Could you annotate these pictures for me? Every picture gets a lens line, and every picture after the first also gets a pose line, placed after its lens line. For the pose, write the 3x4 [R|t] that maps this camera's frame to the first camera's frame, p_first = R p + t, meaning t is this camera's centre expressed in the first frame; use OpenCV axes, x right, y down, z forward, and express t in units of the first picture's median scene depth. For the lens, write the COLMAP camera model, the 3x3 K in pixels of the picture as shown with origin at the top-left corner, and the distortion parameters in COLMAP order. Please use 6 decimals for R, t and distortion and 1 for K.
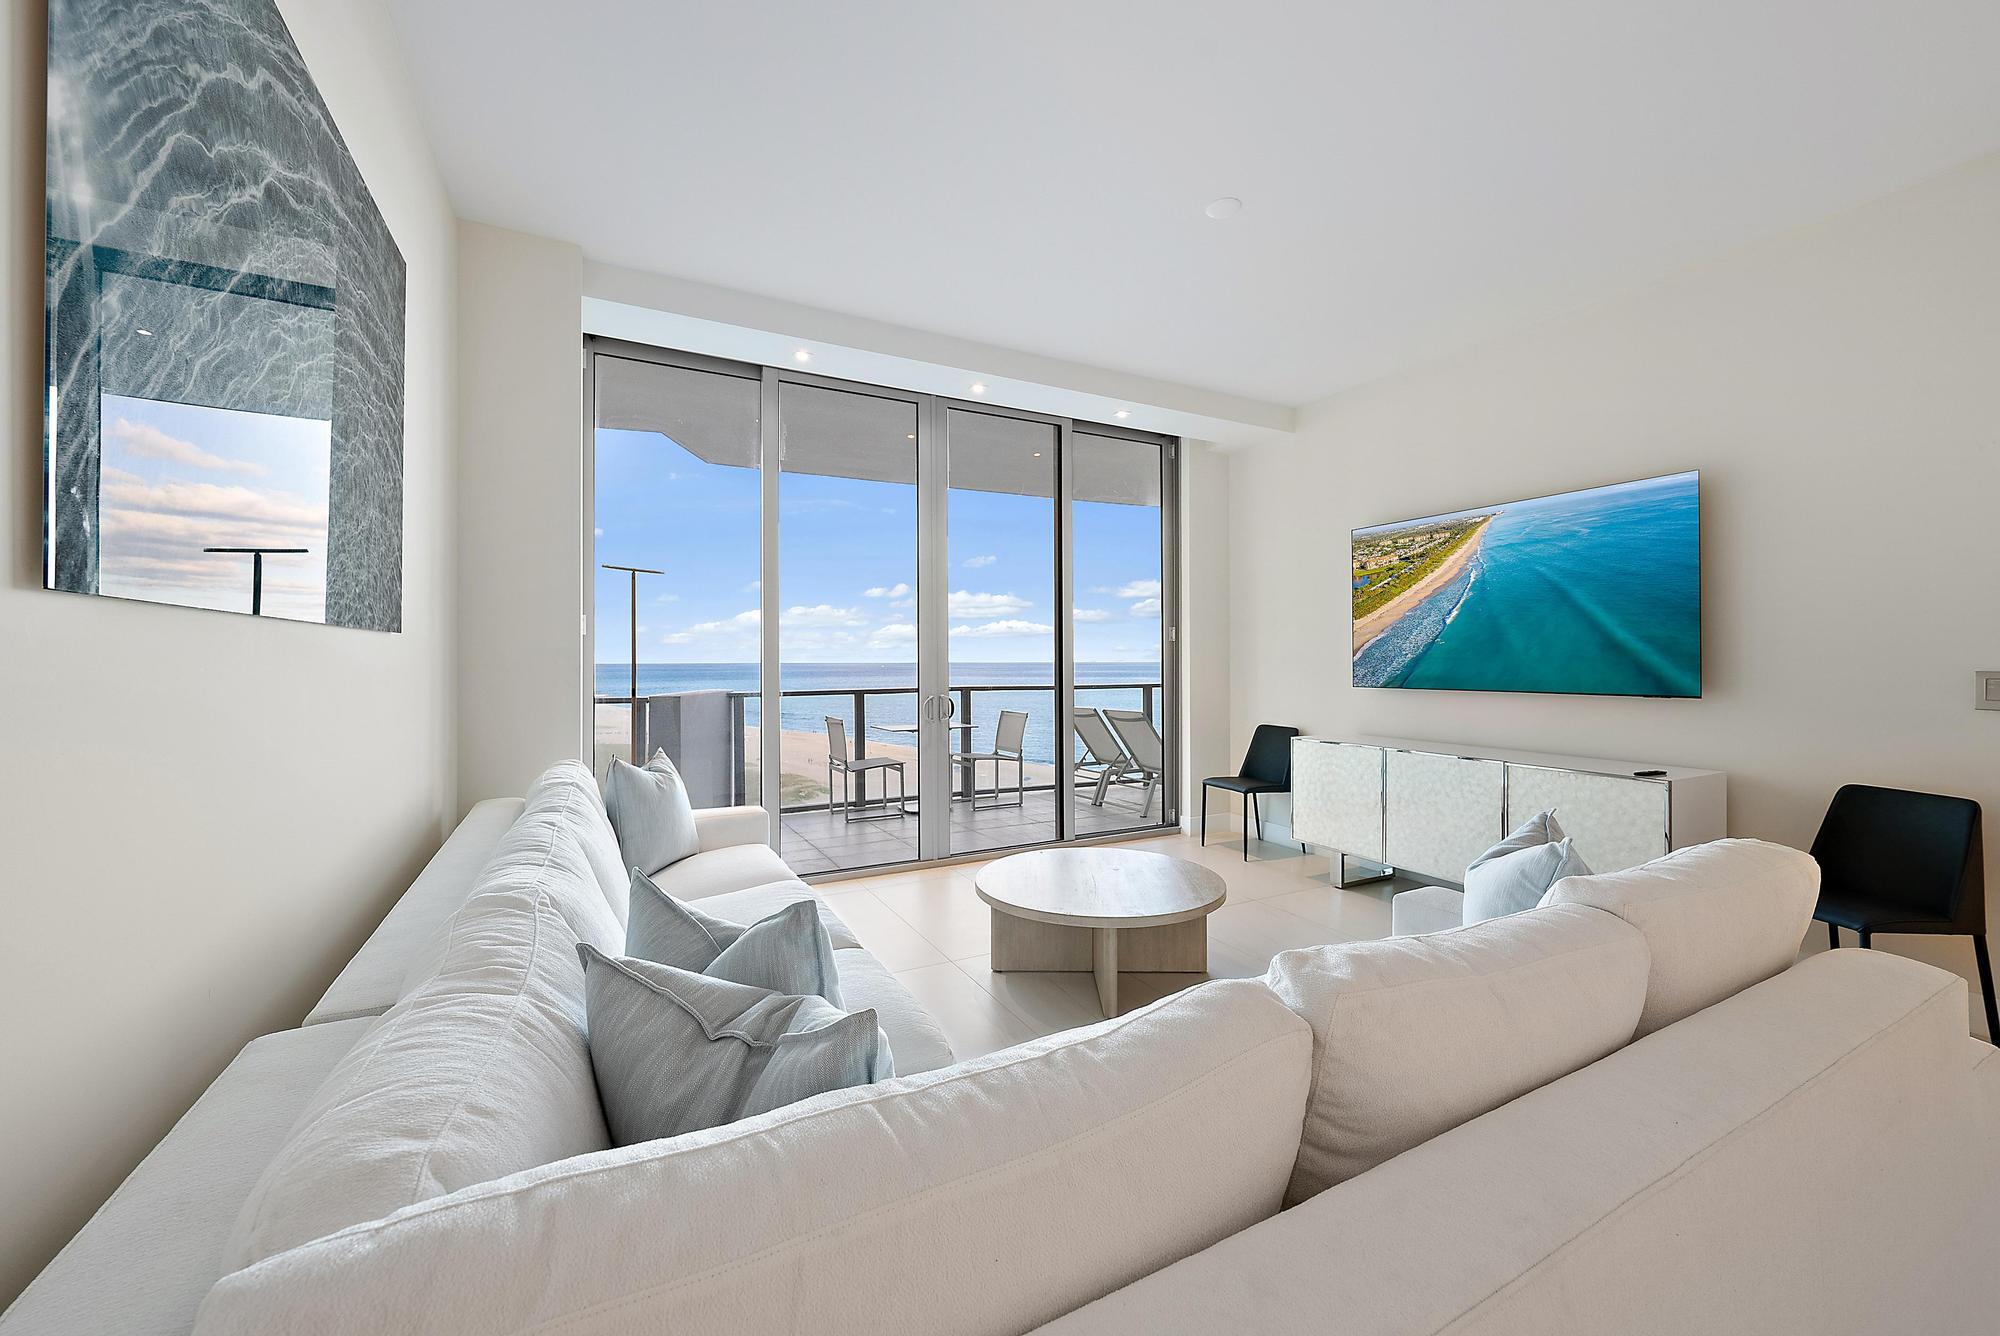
lens RADIAL K [[762.9, 0, 1004.6], [0, 762.9, 656.4], [0, 0, 1]] dist [0.001994, 0.000239]
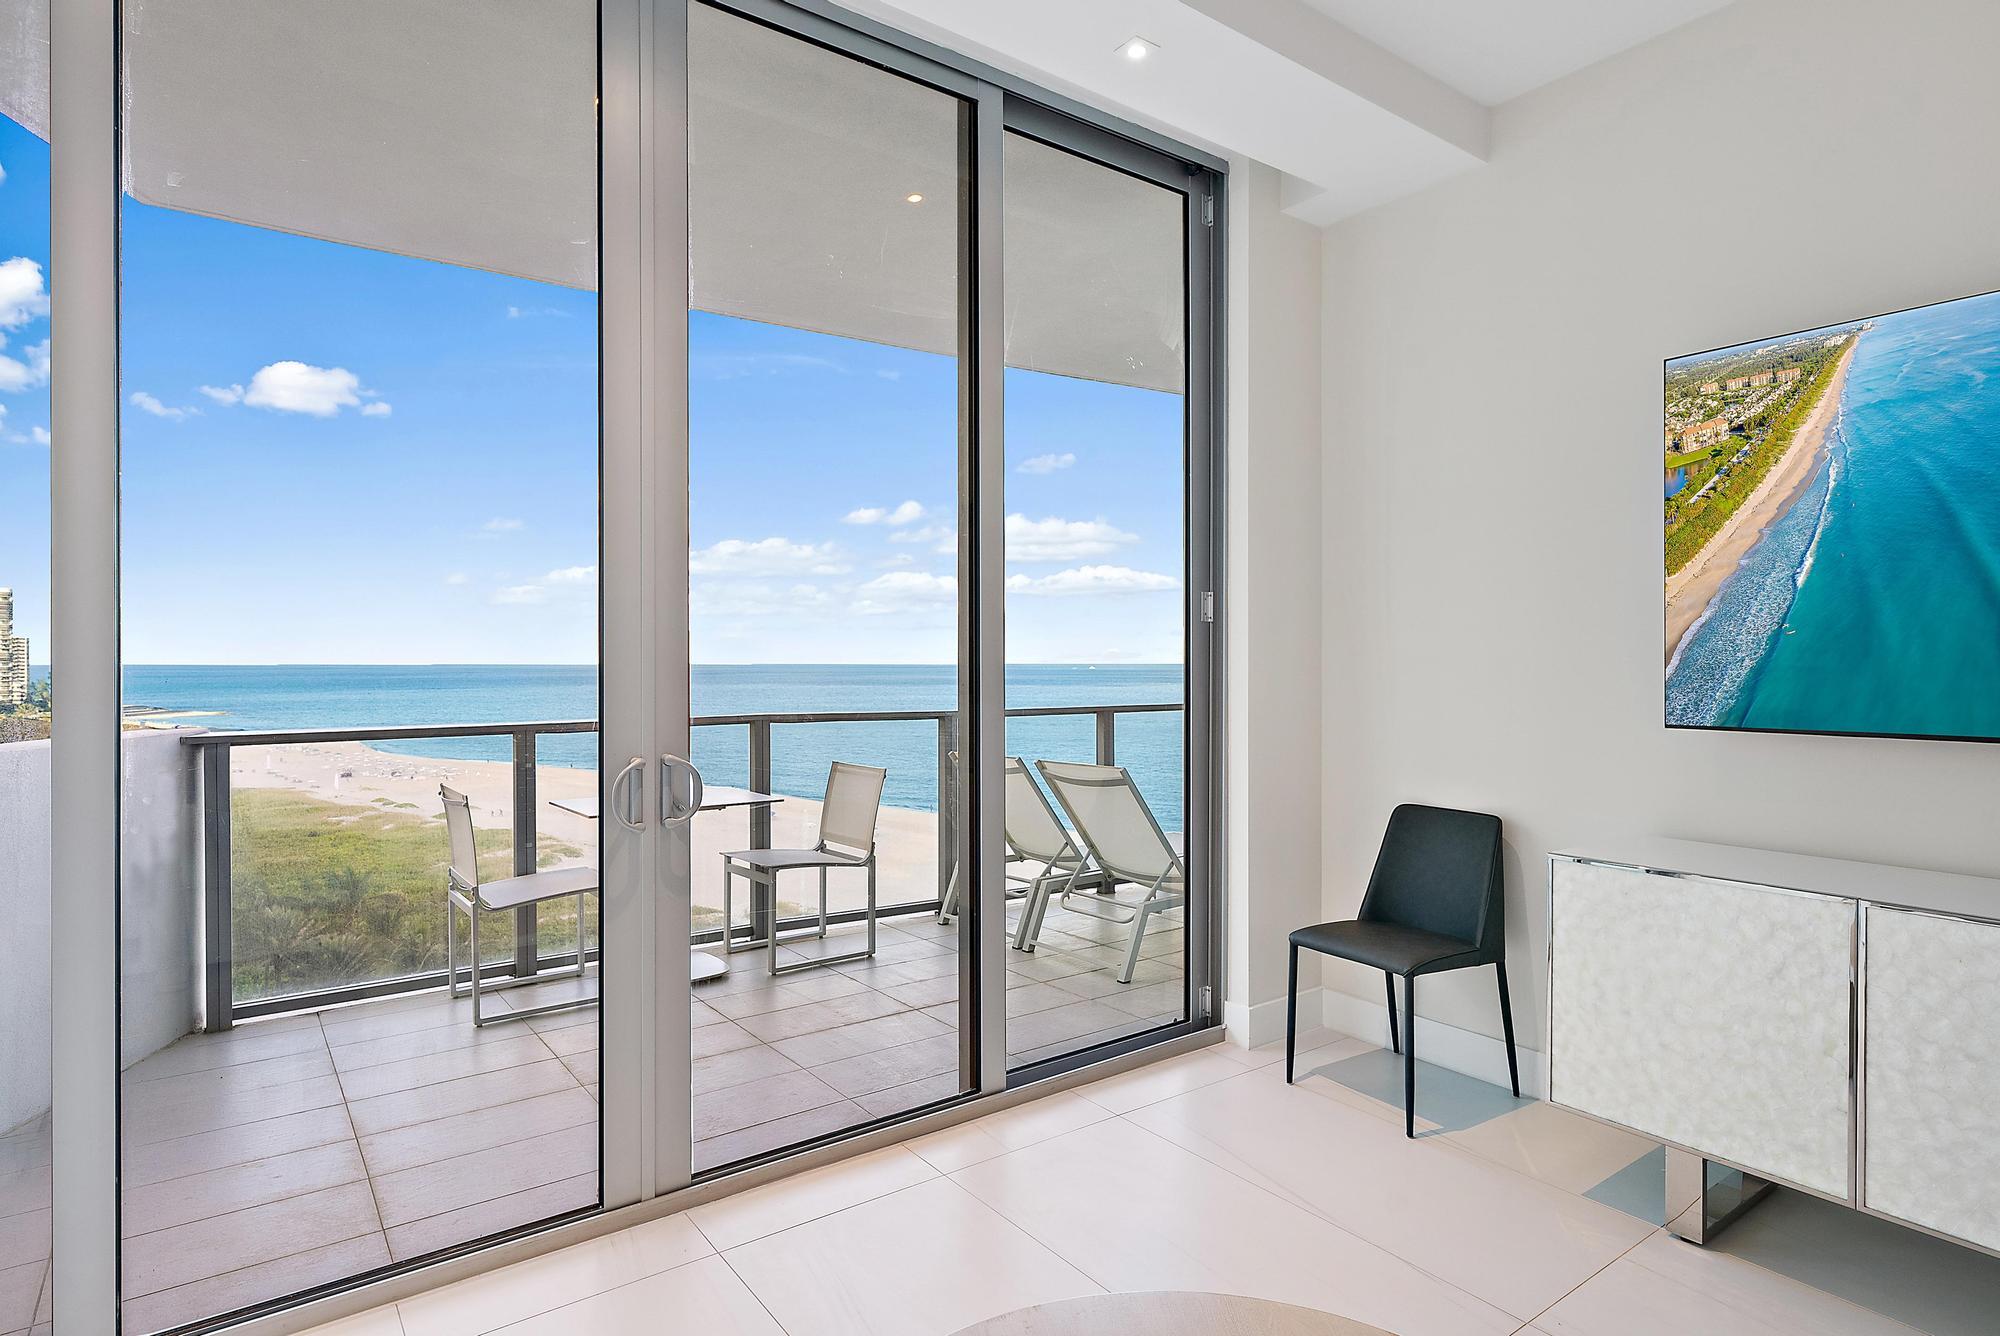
lens RADIAL K [[1075.4, 0, 1000.6], [0, 1075.4, 658.7], [0, 0, 1]] dist [-0.001878, -0.000521]
pose [[0.989417, 0.004223, 0.145037, 0.002536], [-0.004503, 0.999989, 0.001601, 0.002182], [-0.145028, -0.002237, 0.989425, 0.379920]]
